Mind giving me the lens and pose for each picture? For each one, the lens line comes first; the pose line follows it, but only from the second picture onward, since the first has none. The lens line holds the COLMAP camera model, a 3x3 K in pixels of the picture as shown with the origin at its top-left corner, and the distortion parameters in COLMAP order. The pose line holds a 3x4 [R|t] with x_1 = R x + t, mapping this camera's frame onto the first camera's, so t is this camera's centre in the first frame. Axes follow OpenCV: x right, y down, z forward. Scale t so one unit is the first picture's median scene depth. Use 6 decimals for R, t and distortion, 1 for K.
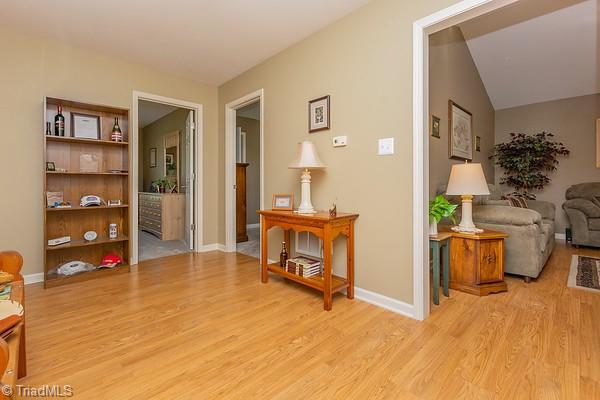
lens RADIAL K [[267.0, 0, 297.2], [0, 267.0, 181.4], [0, 0, 1]] dist [0.006714, -0.002717]
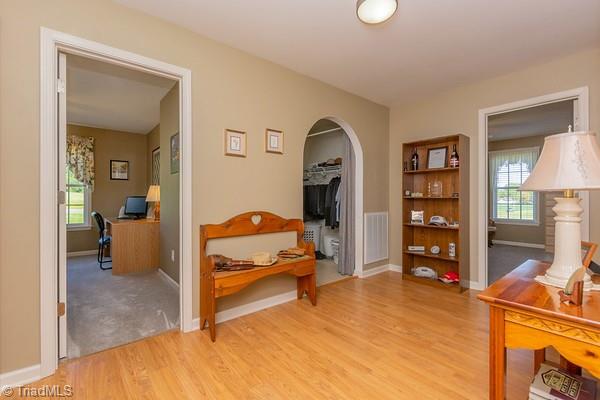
lens RADIAL K [[267.0, 0, 301.5], [0, 267.0, 196.1], [0, 0, 1]] dist [0.006714, -0.002717]
pose [[-0.055518, -0.004072, -0.998449, 0.478131], [0.009334, 0.999946, -0.004597, -0.037929], [0.998414, -0.009575, -0.055477, 0.508248]]
